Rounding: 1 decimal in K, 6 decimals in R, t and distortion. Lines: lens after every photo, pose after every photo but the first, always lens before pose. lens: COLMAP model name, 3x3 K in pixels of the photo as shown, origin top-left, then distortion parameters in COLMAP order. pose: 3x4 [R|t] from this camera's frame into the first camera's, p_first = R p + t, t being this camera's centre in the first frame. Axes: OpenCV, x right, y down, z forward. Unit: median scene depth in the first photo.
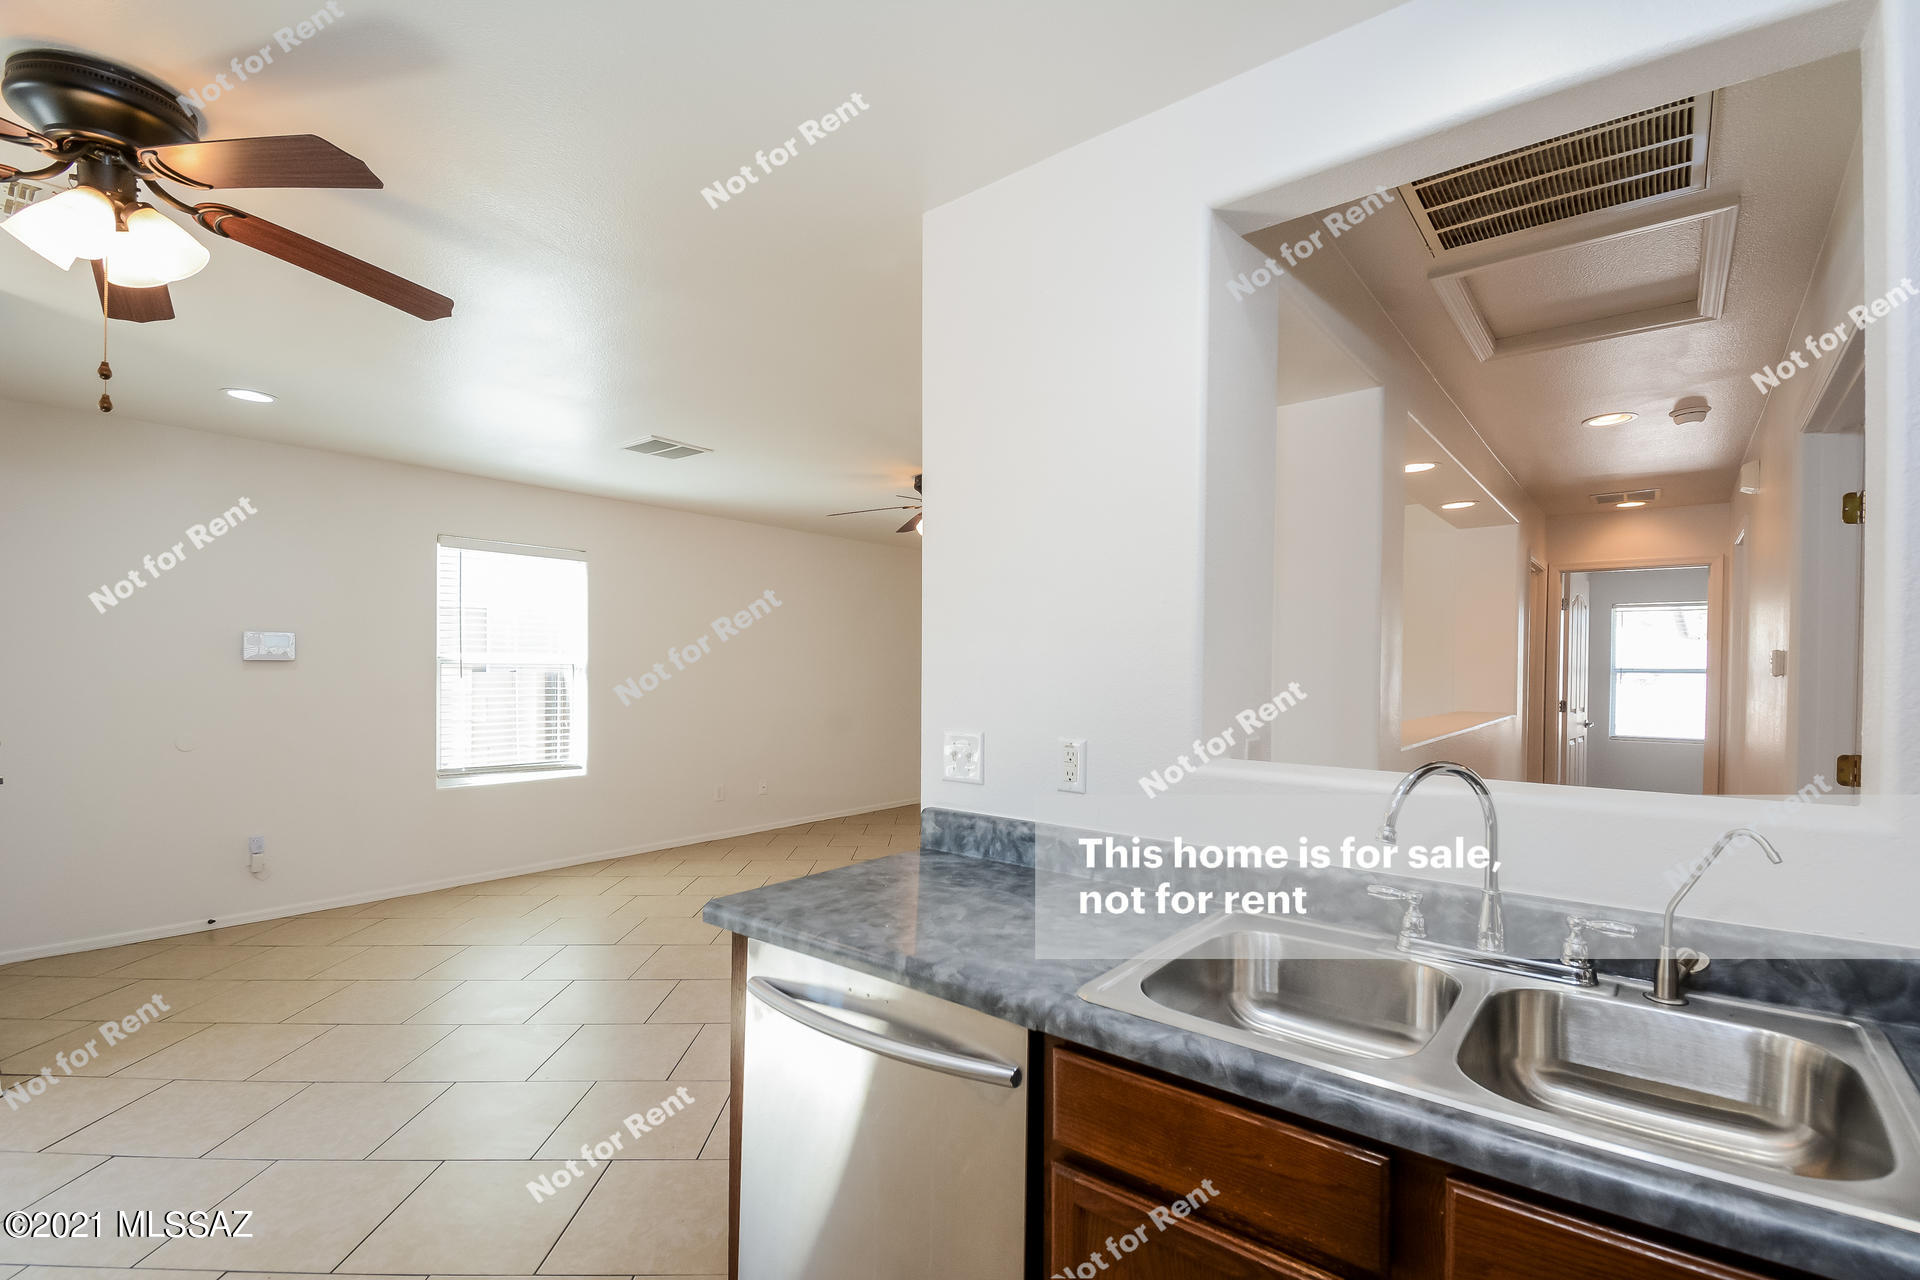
lens RADIAL K [[850.4, 0, 967.7], [0, 850.4, 673.3], [0, 0, 1]] dist [0.022883, -0.015669]
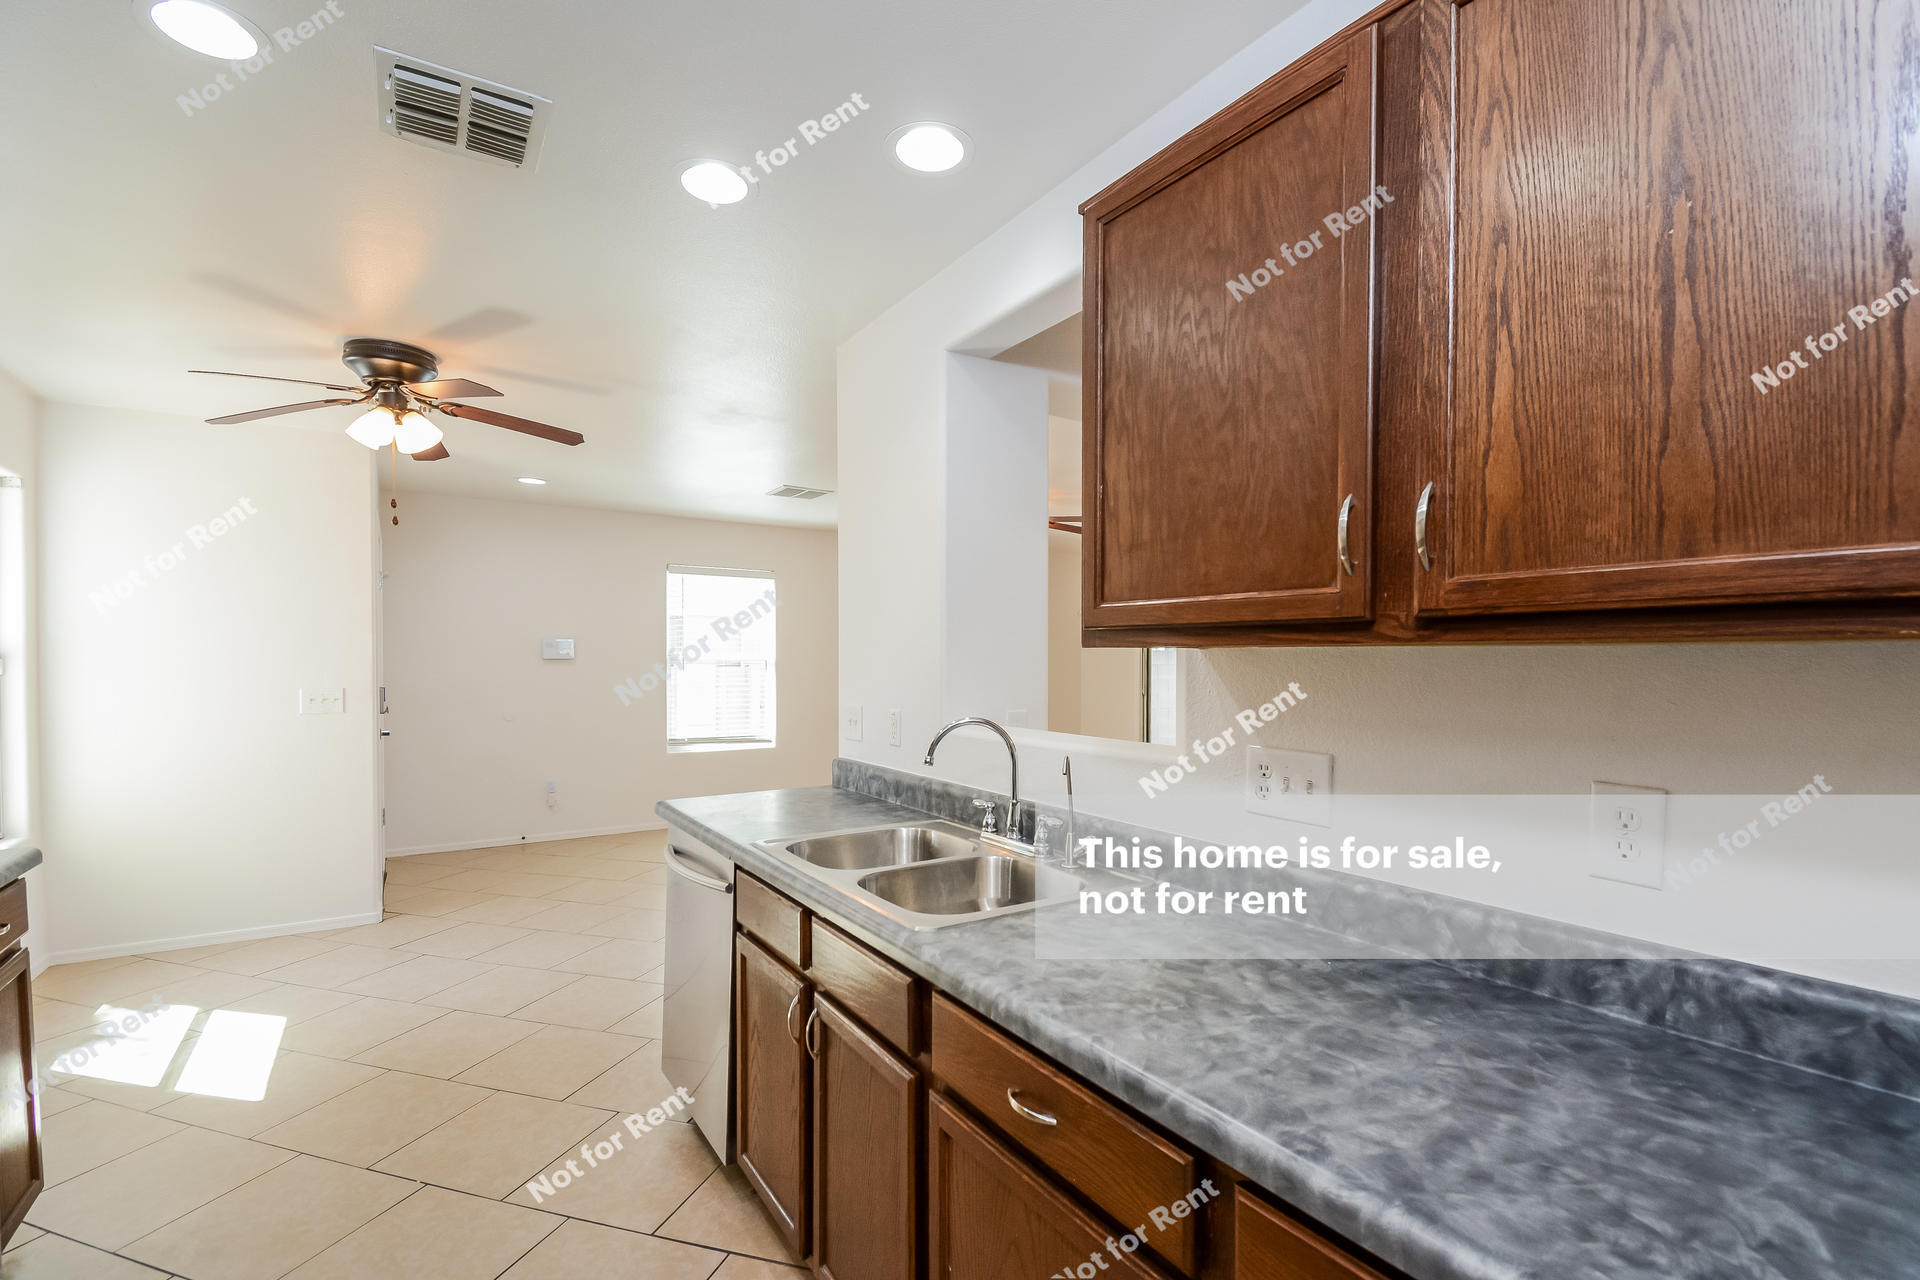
lens RADIAL K [[834.5, 0, 967.1], [0, 834.5, 659.6], [0, 0, 1]] dist [0.007983, -0.014057]
pose [[0.953526, -0.008103, -0.301203, 0.240887], [0.005832, 0.999947, -0.008437, 0.002346], [0.301255, 0.006288, 0.953523, -0.117512]]
